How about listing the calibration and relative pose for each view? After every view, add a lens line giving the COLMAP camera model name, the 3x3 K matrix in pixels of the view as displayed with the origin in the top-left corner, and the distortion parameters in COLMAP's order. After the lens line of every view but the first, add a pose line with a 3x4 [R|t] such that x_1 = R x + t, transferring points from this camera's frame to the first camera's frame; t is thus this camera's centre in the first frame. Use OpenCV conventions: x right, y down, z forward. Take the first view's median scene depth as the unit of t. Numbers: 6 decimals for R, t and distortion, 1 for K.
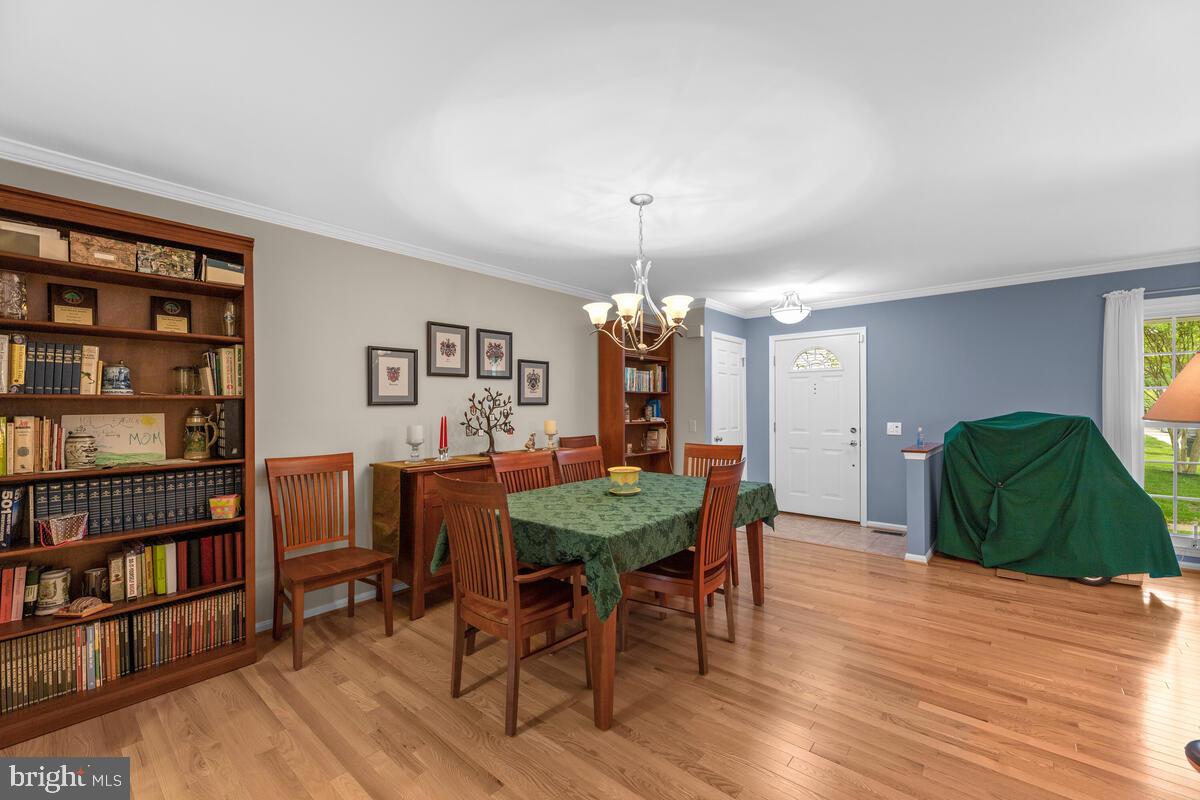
lens RADIAL K [[491.9, 0, 599.7], [0, 491.9, 406.3], [0, 0, 1]] dist [-0.000675, 0.000129]
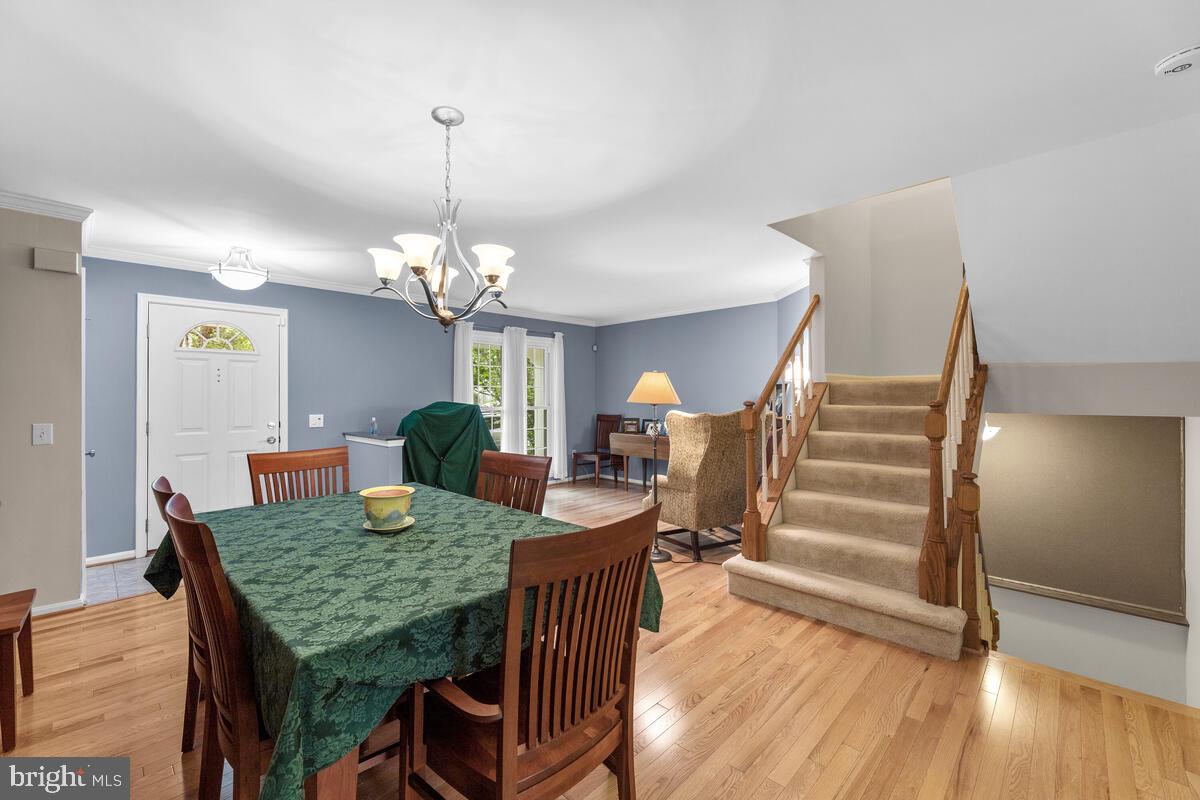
lens RADIAL K [[484.6, 0, 598.9], [0, 484.6, 392.9], [0, 0, 1]] dist [-0.000559, 0.000018]
pose [[0.066937, 0.008907, 0.997717, -0.437348], [0.001390, 0.999958, -0.009021, -0.000126], [-0.997756, 0.001991, 0.066922, 0.524764]]
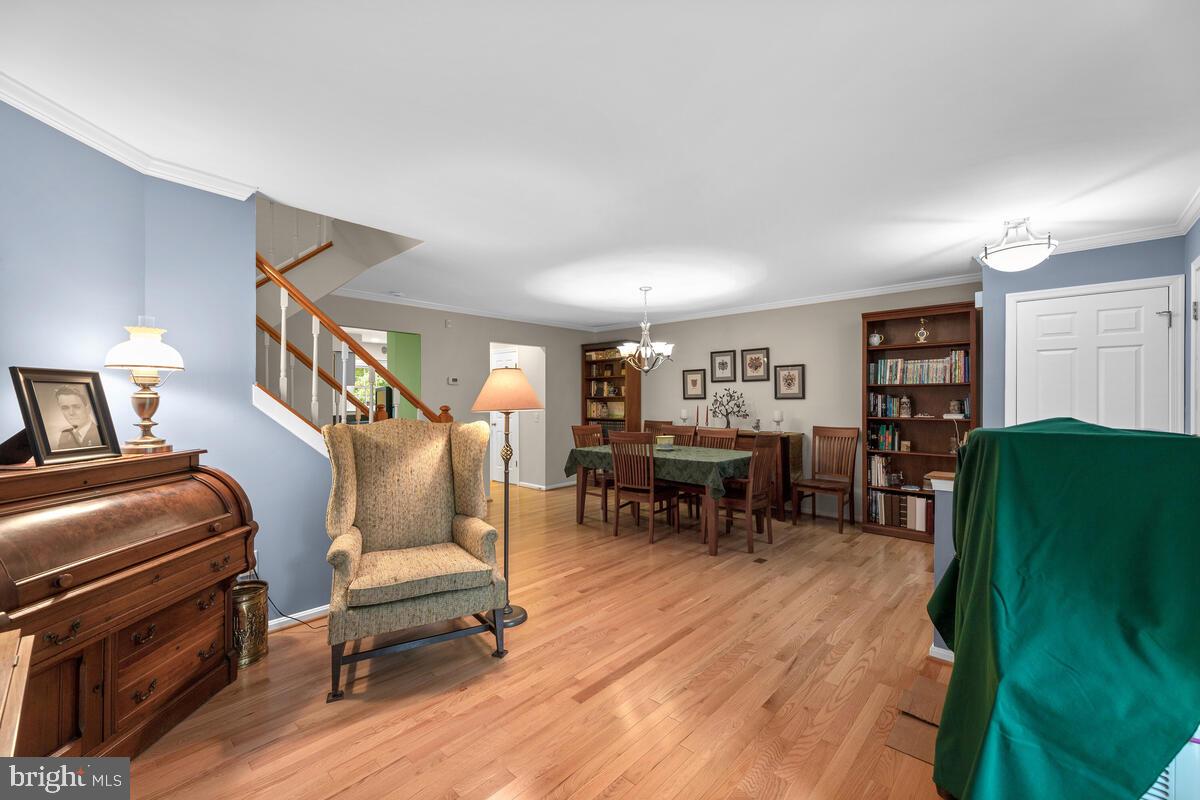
lens RADIAL K [[491.9, 0, 599.7], [0, 491.9, 406.3], [0, 0, 1]] dist [-0.000675, 0.000129]
pose [[-0.048674, 0.016288, -0.998682, 1.376105], [0.000382, 0.999867, 0.016288, -0.005536], [0.998815, 0.000412, -0.048674, 0.651496]]
